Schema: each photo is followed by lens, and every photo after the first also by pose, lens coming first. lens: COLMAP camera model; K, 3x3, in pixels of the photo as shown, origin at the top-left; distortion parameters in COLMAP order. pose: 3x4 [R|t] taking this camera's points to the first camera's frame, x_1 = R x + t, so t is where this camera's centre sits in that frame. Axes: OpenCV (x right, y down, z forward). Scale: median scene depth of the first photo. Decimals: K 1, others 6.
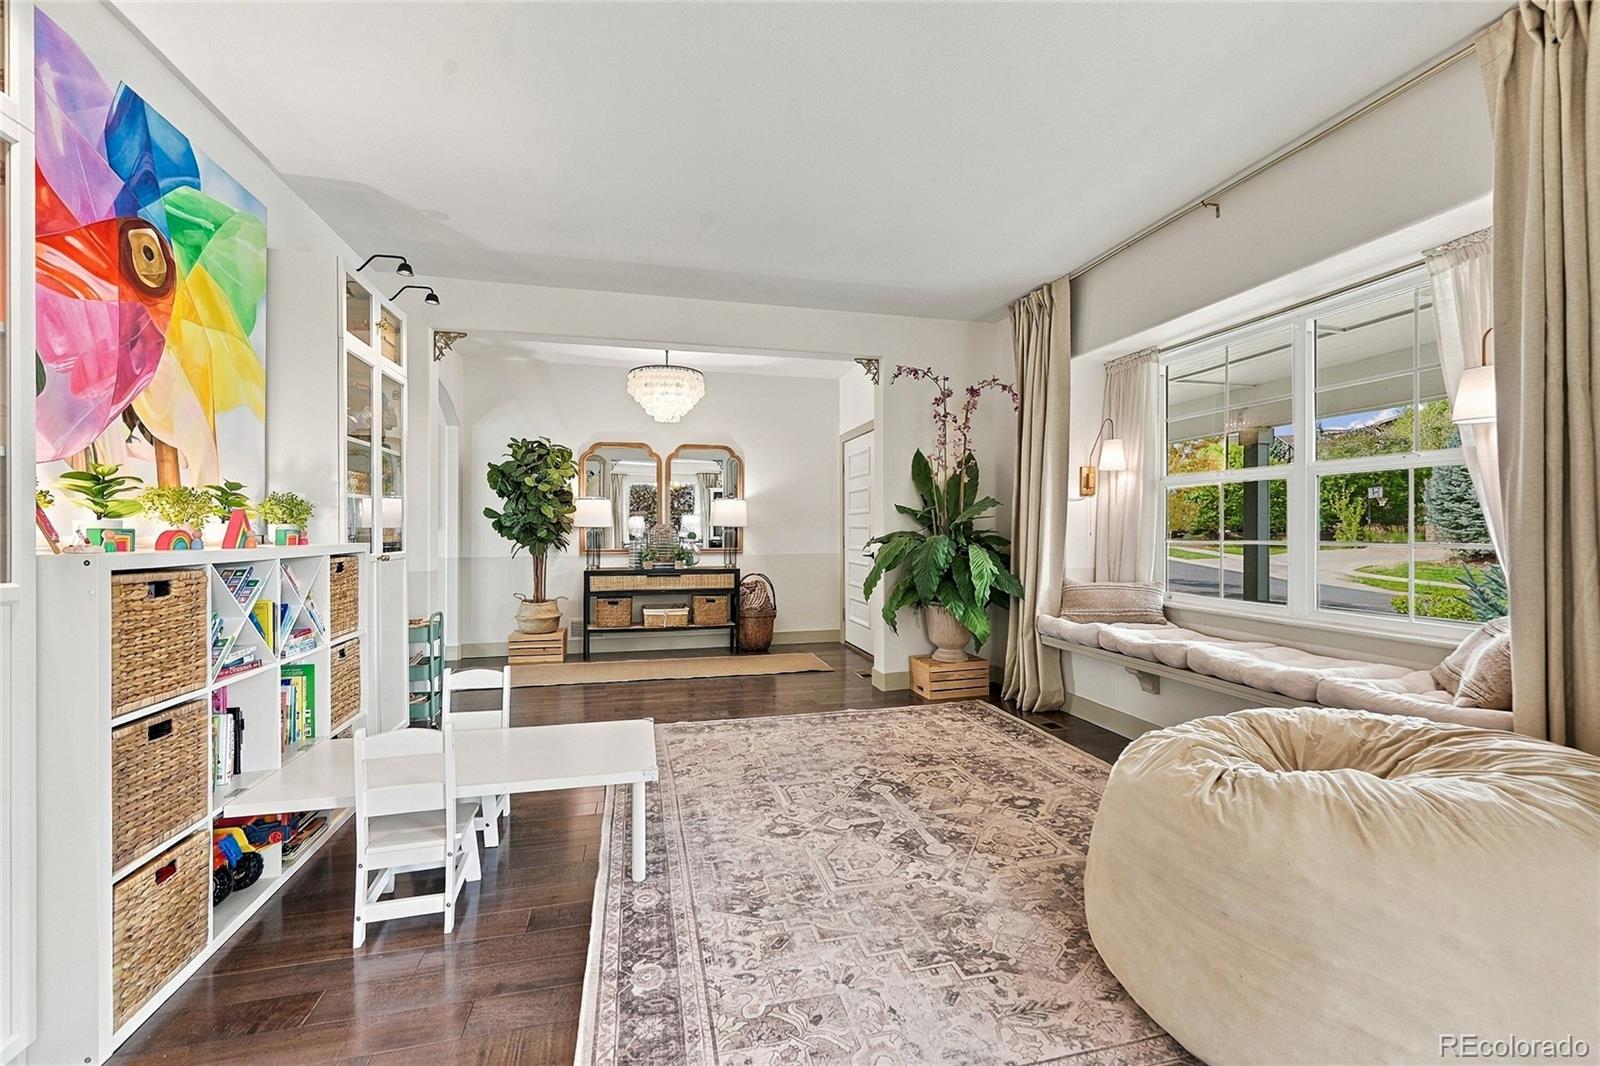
lens RADIAL K [[642.2, 0, 795.2], [0, 642.2, 528.1], [0, 0, 1]] dist [-0.002549, -0.000291]
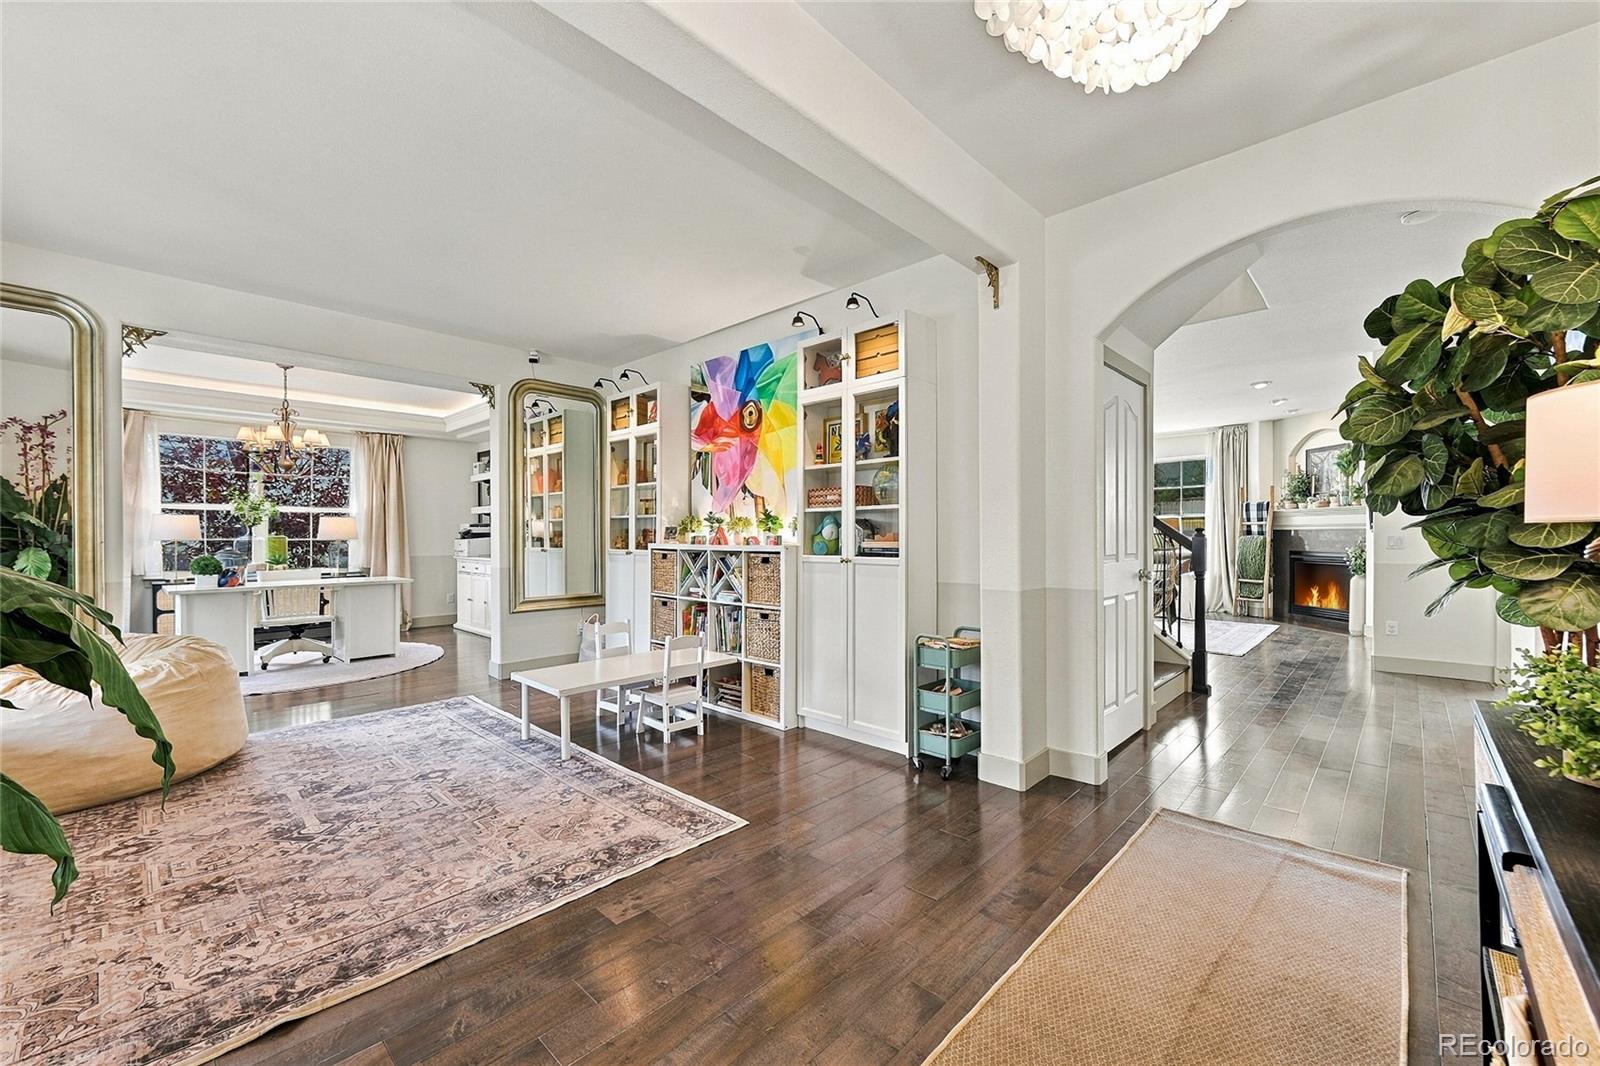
lens RADIAL K [[642.2, 0, 792.1], [0, 642.2, 536.2], [0, 0, 1]] dist [-0.002549, -0.000291]
pose [[-0.847969, -0.000502, -0.530046, 0.048771], [0.002070, 0.999989, -0.004258, 0.009465], [0.530042, -0.004708, -0.847958, 2.208212]]
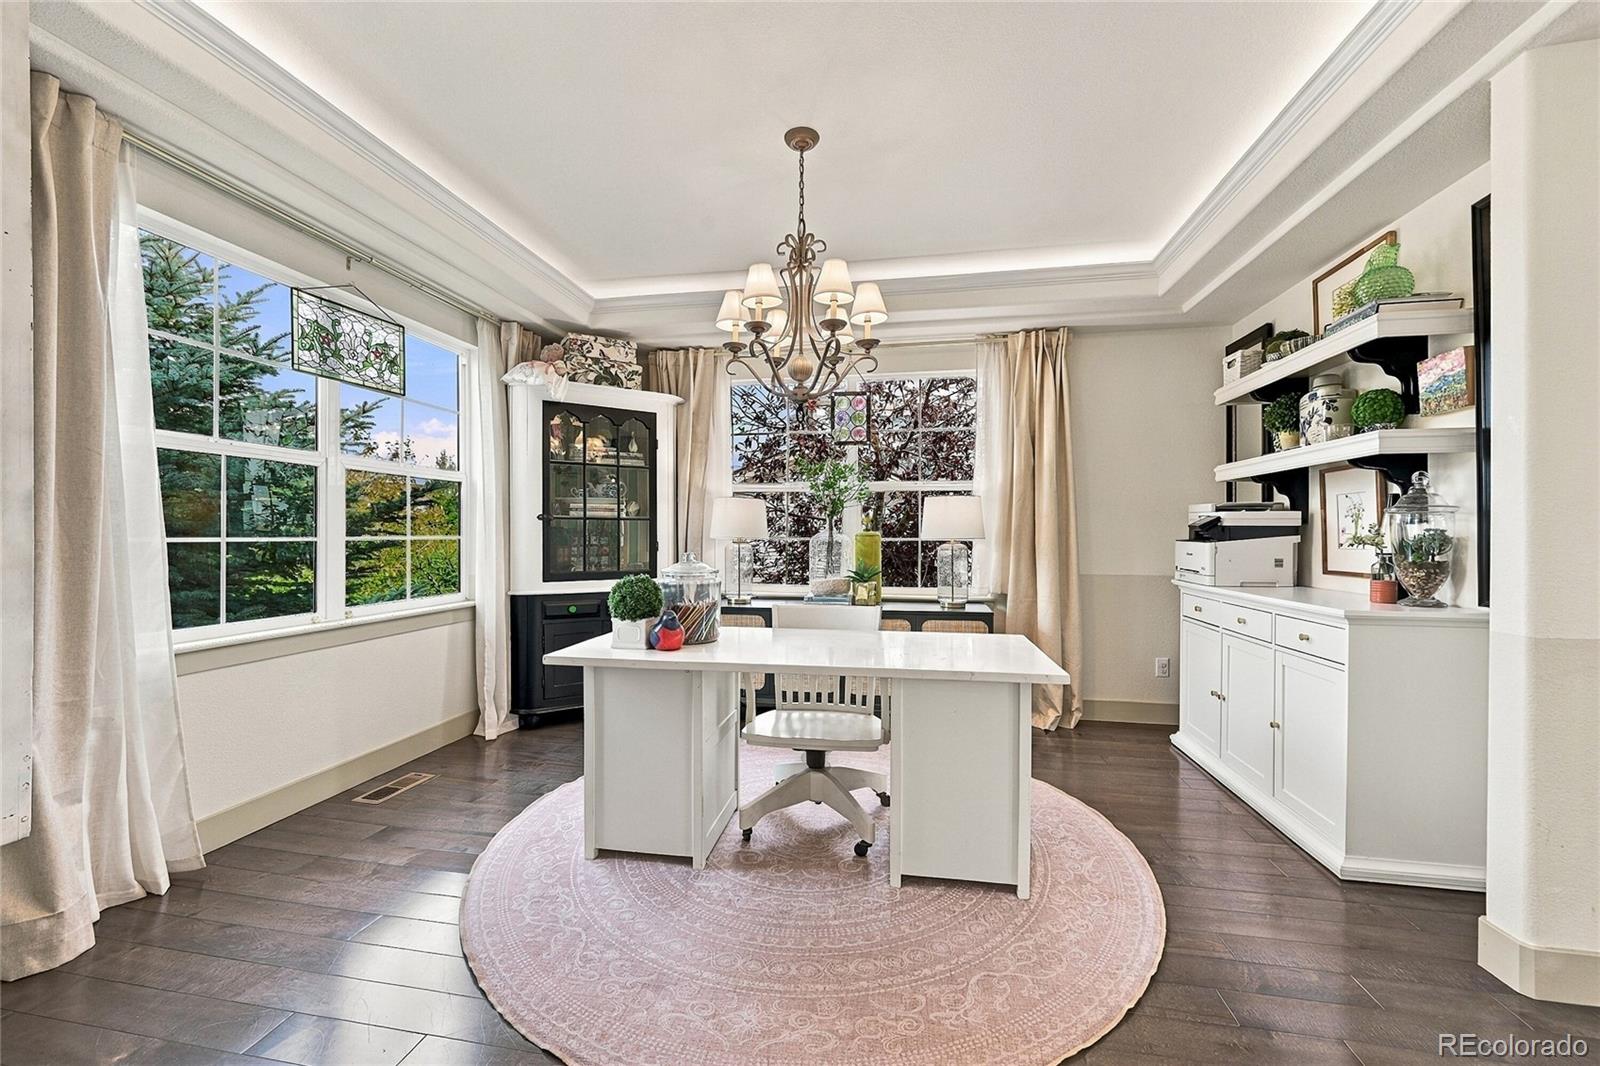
lens RADIAL K [[642.2, 0, 798.4], [0, 642.2, 534.4], [0, 0, 1]] dist [-0.002549, -0.000291]
pose [[-0.905889, -0.003246, 0.423503, -0.060153], [-0.001543, 0.999989, 0.004364, -0.008201], [-0.423512, 0.003300, -0.905884, 0.367990]]
